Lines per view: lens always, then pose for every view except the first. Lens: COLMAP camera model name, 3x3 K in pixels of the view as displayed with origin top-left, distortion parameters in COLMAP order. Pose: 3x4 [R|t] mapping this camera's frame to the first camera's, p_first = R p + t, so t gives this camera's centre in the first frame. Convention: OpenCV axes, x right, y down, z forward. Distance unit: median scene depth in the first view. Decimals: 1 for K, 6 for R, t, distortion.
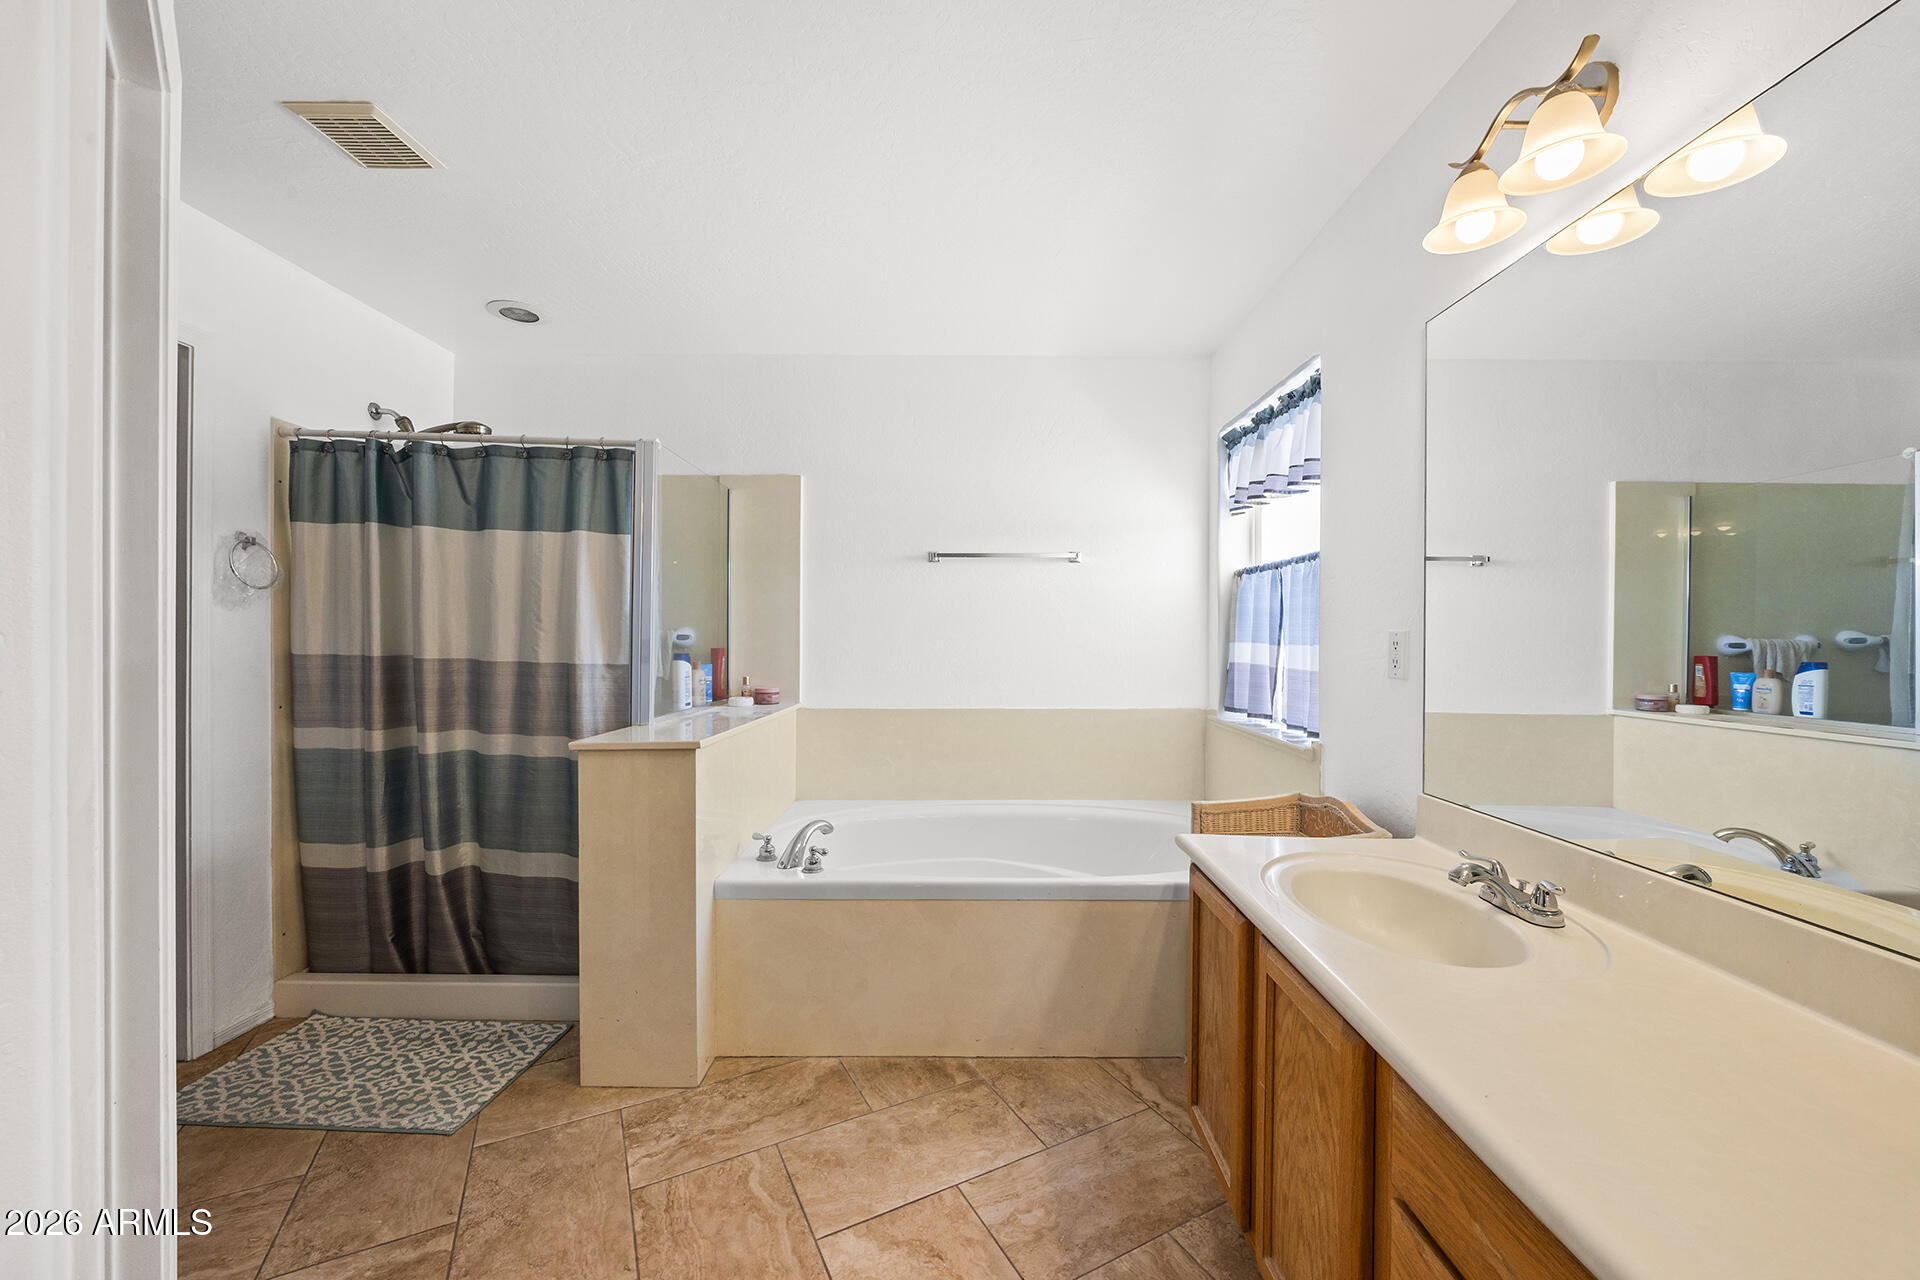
lens RADIAL K [[732.9, 0, 969.8], [0, 732.9, 641.8], [0, 0, 1]] dist [0.000481, 0.000222]
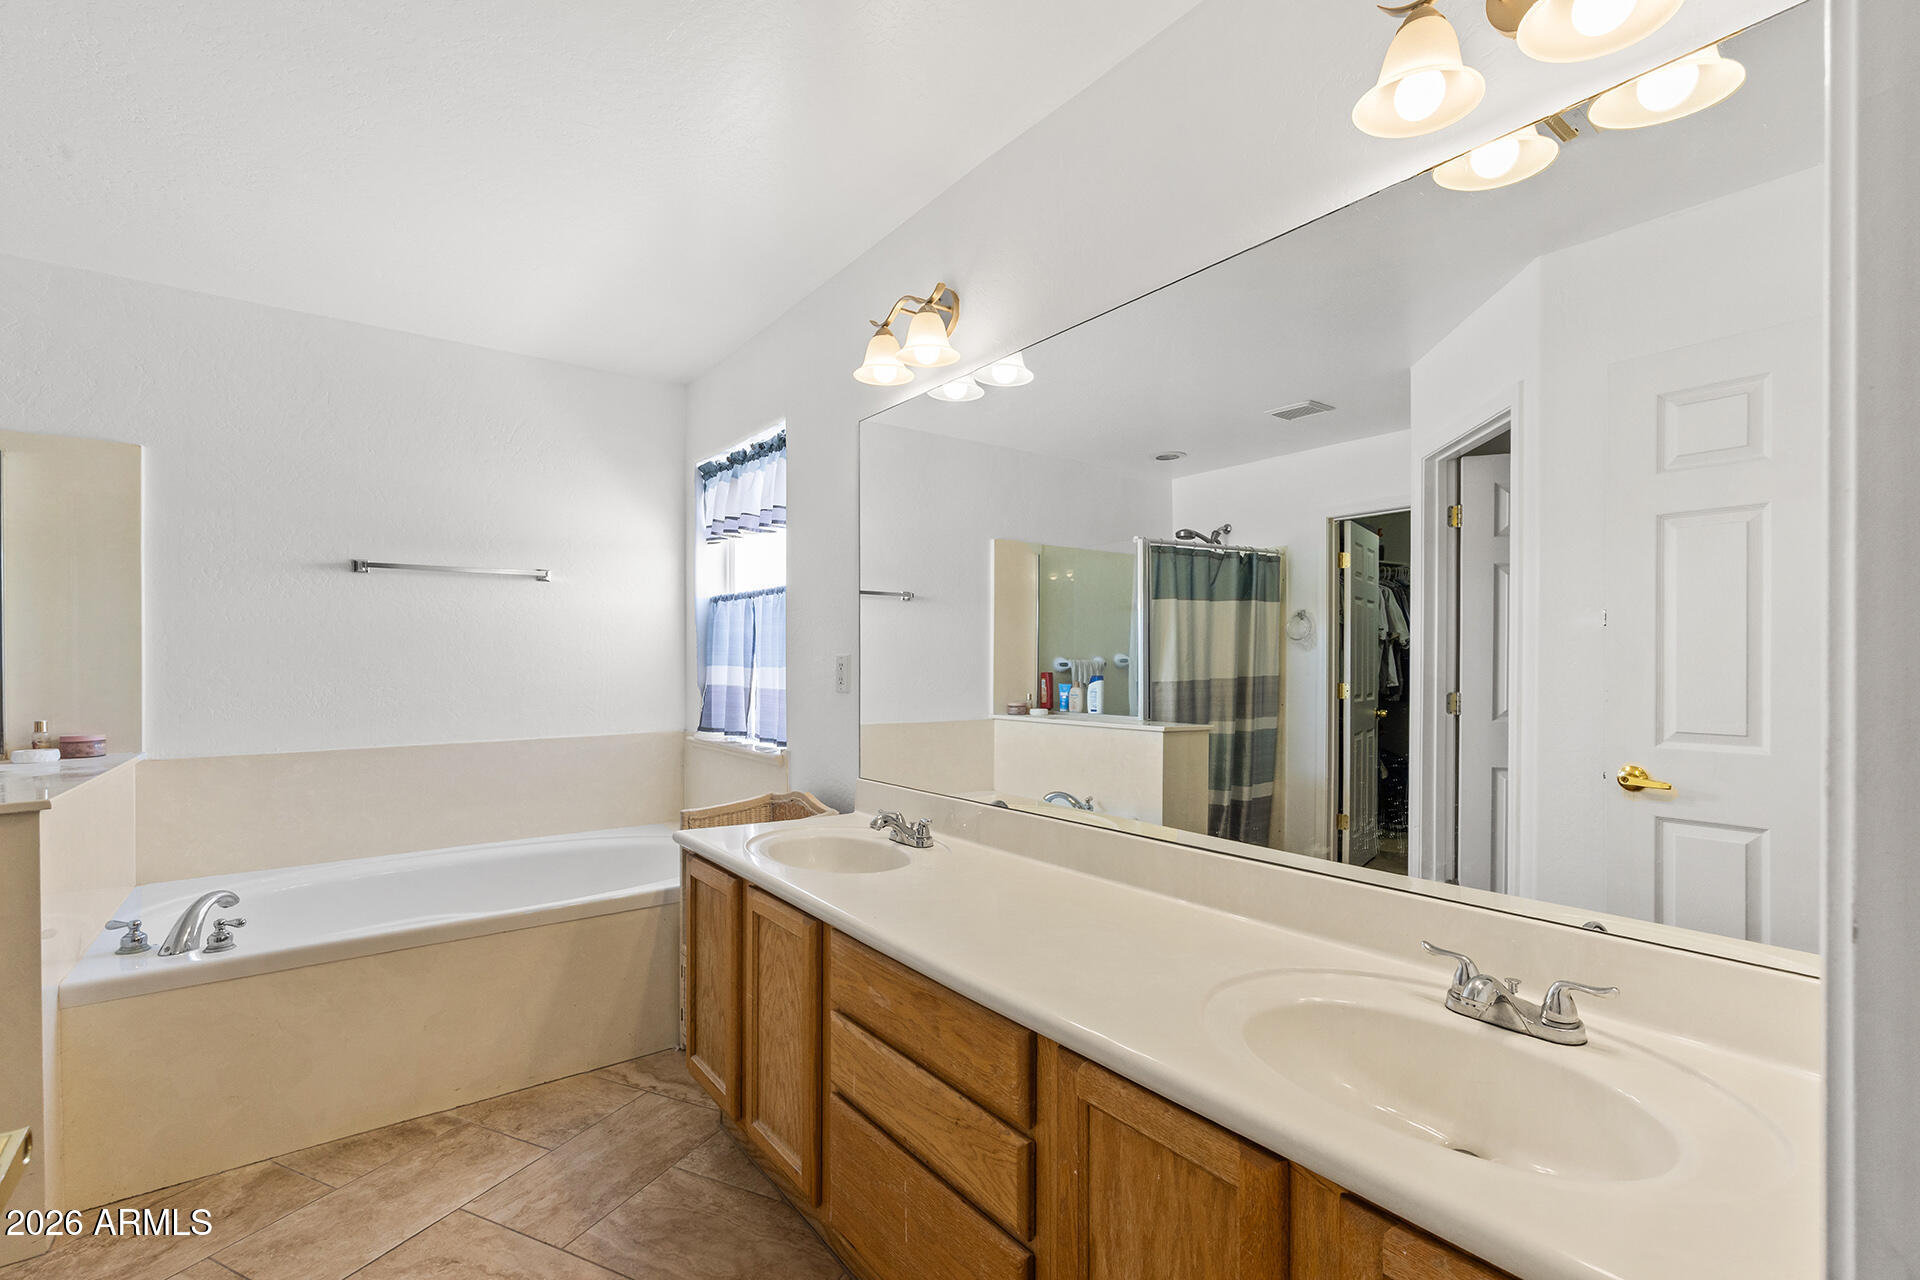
lens RADIAL K [[849.1, 0, 956.2], [0, 849.1, 652.1], [0, 0, 1]] dist [-0.012192, 0.000097]
pose [[0.799495, 0.000270, 0.600673, -0.128398], [0.009391, 0.999872, -0.012949, 0.000599], [-0.600599, 0.015994, 0.799390, -0.264224]]
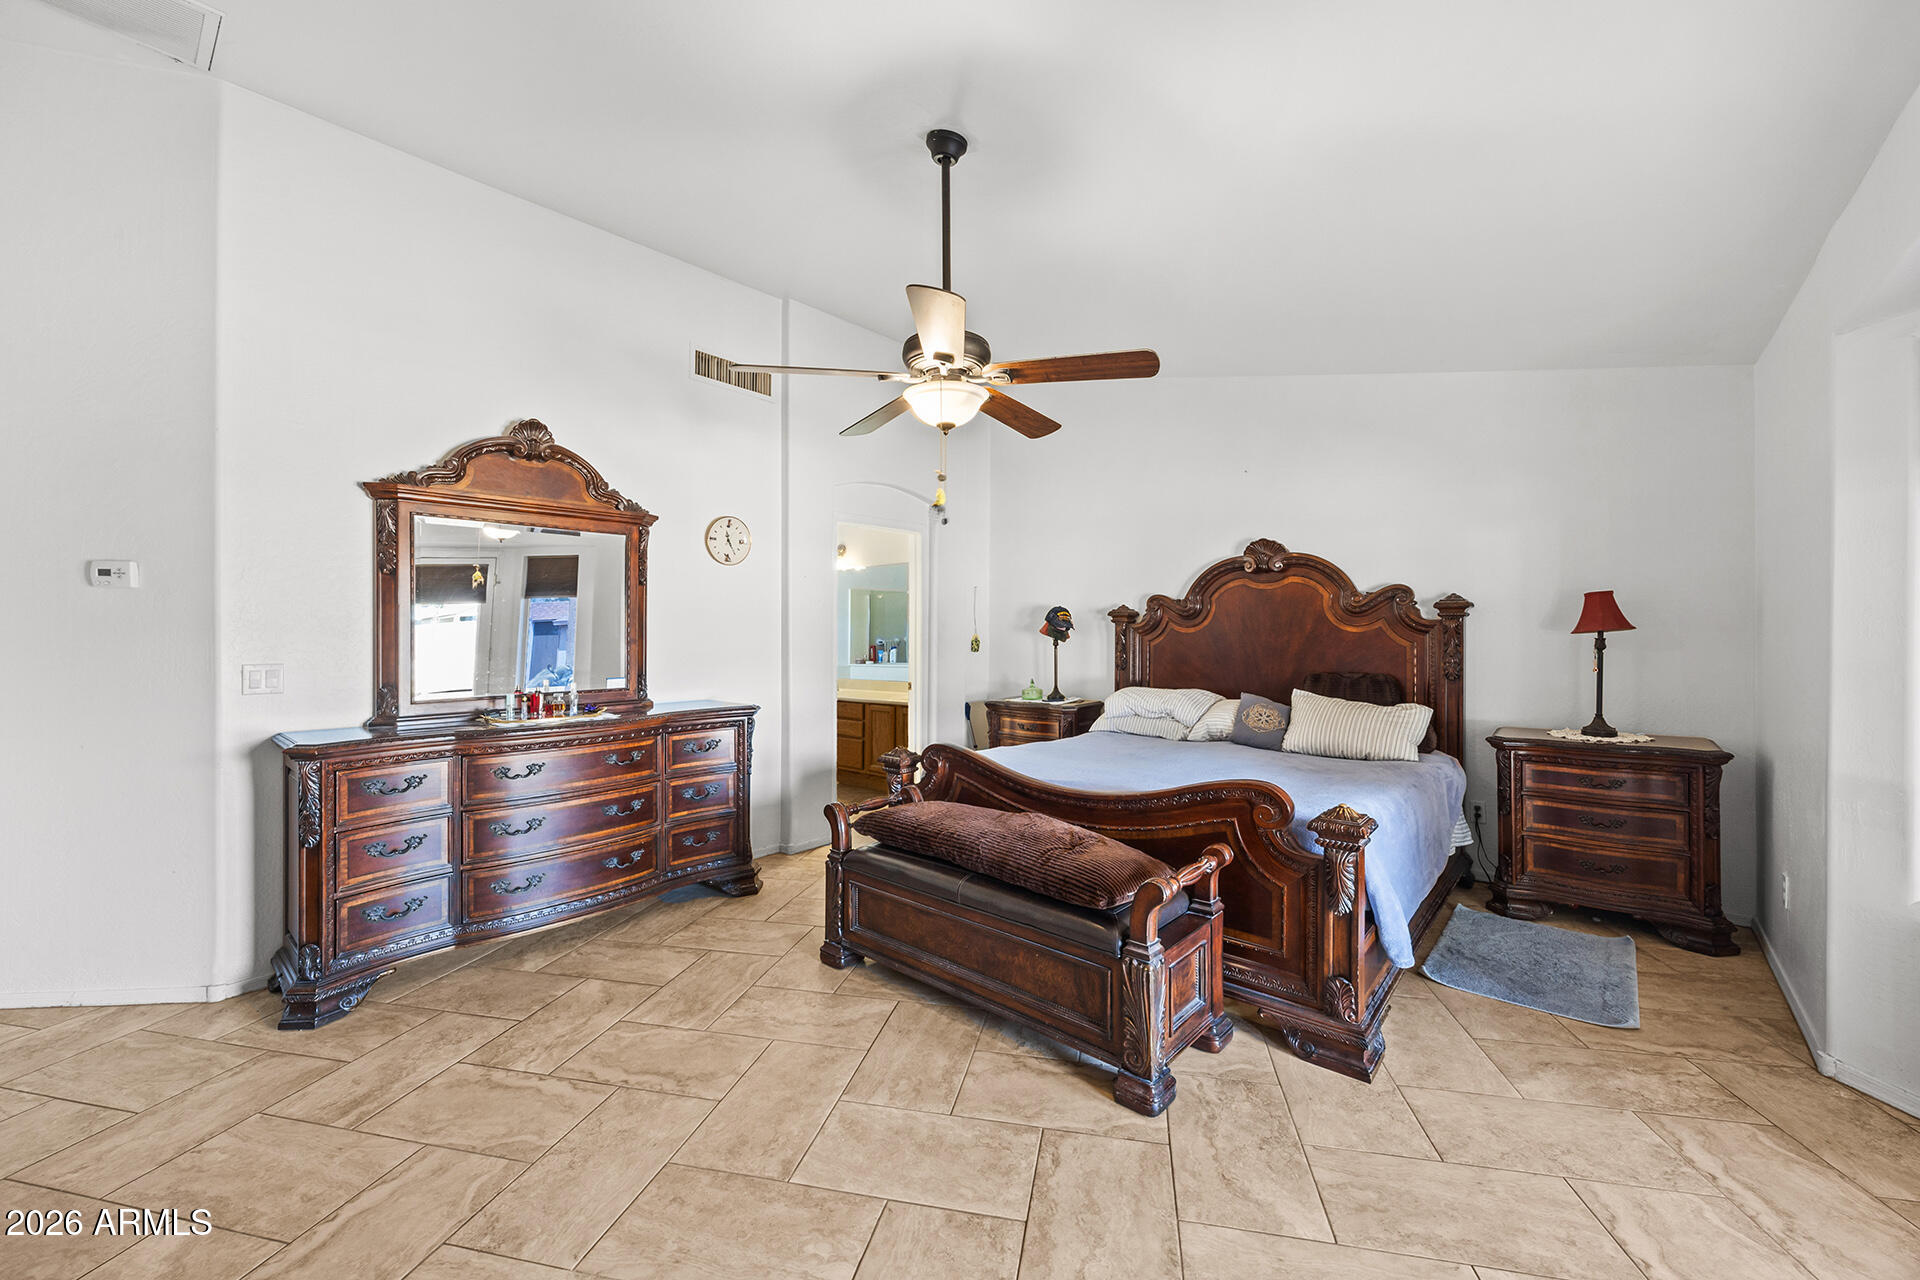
lens RADIAL K [[732.9, 0, 957.0], [0, 732.9, 634.4], [0, 0, 1]] dist [0.000481, 0.000222]
pose [[0.659975, -0.002526, 0.751283, -1.811905], [0.015831, 0.999819, -0.010545, 0.017290], [-0.751121, 0.018852, 0.659896, -2.180076]]
